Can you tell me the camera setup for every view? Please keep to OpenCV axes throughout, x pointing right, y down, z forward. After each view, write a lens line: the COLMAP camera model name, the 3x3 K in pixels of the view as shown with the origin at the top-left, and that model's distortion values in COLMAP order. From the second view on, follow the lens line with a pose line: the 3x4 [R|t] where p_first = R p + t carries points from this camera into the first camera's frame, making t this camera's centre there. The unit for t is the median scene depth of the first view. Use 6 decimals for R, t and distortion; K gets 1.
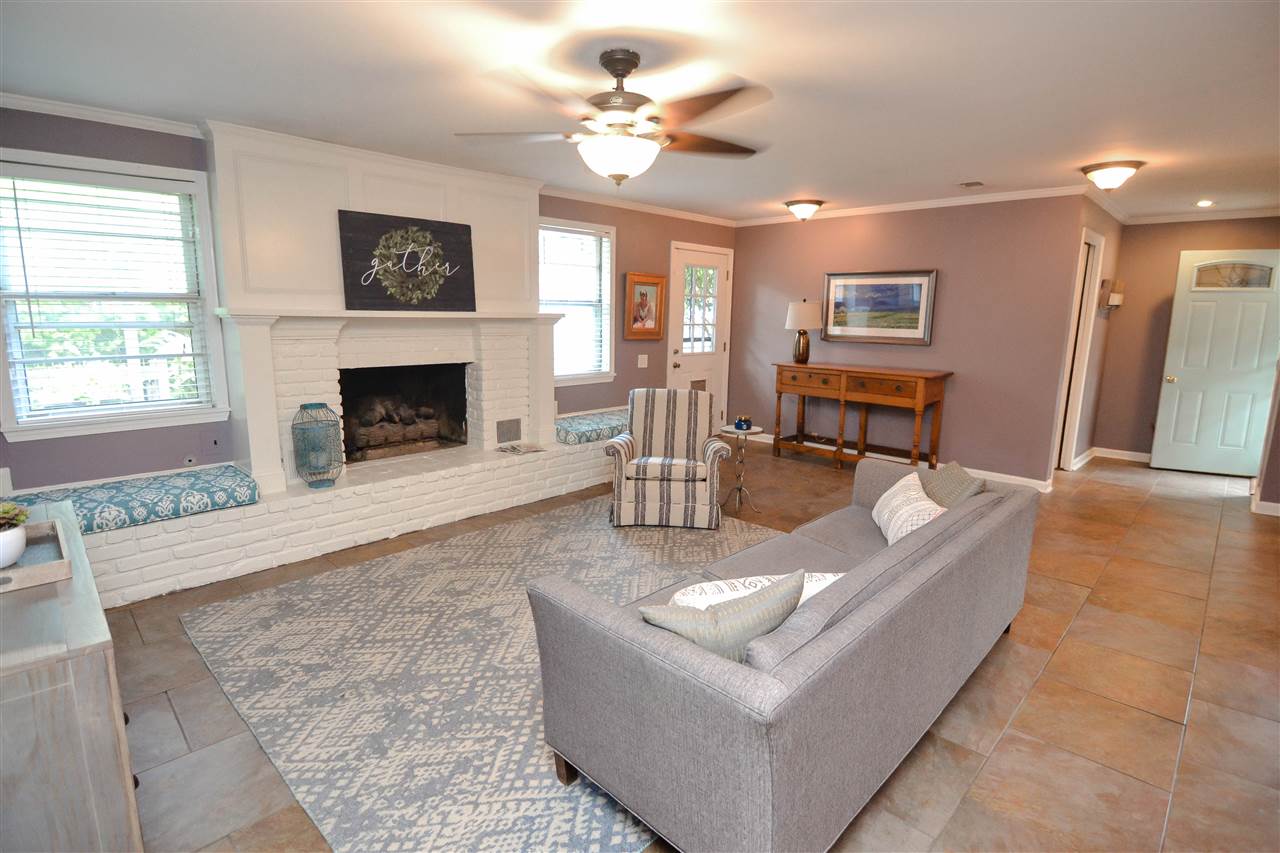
lens RADIAL K [[636.0, 0, 640.8], [0, 636.0, 420.7], [0, 0, 1]] dist [-0.006034, -0.002728]
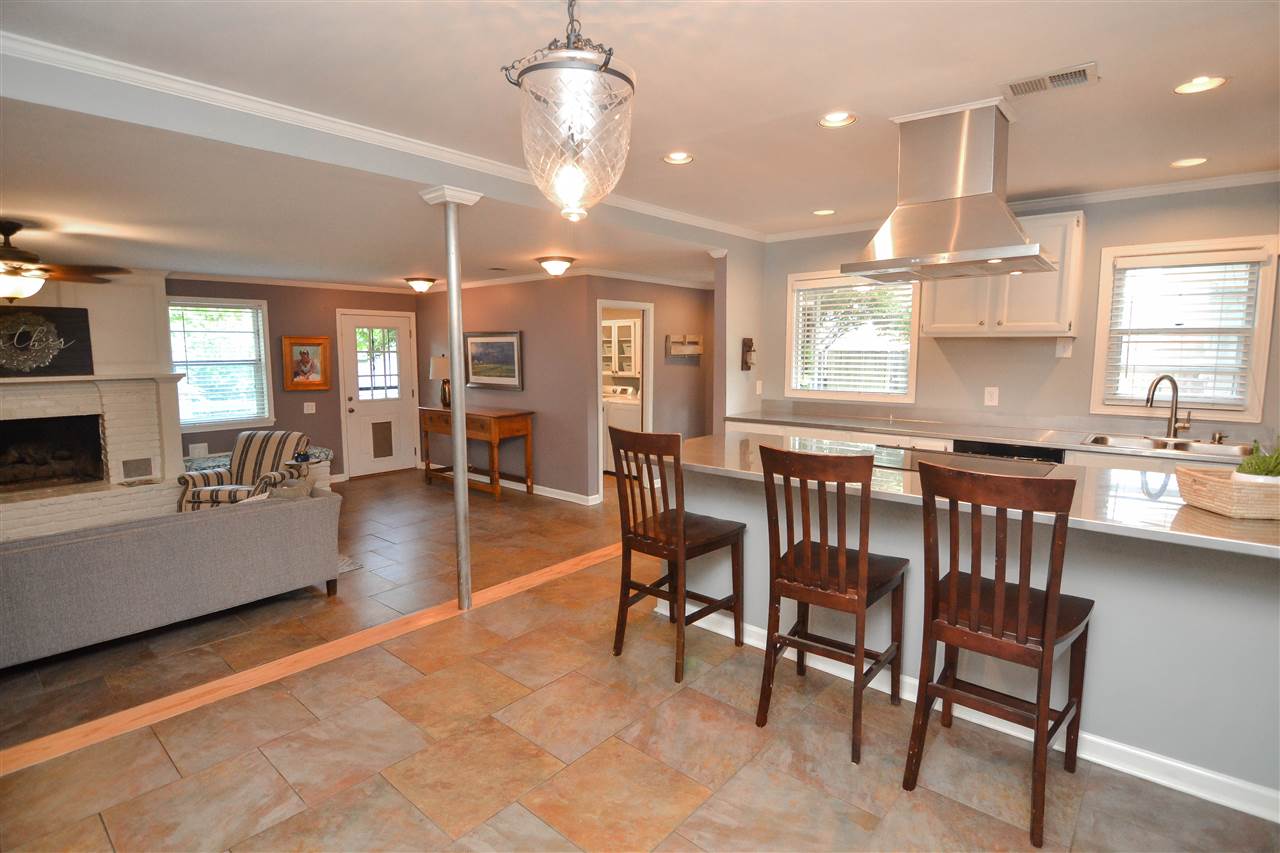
lens RADIAL K [[636.0, 0, 640.1], [0, 636.0, 426.1], [0, 0, 1]] dist [-0.006034, -0.002728]
pose [[0.997932, -0.023777, 0.059714, 0.691407], [0.026583, 0.998557, -0.046660, 0.017635], [-0.058519, 0.048151, 0.997124, -0.294268]]
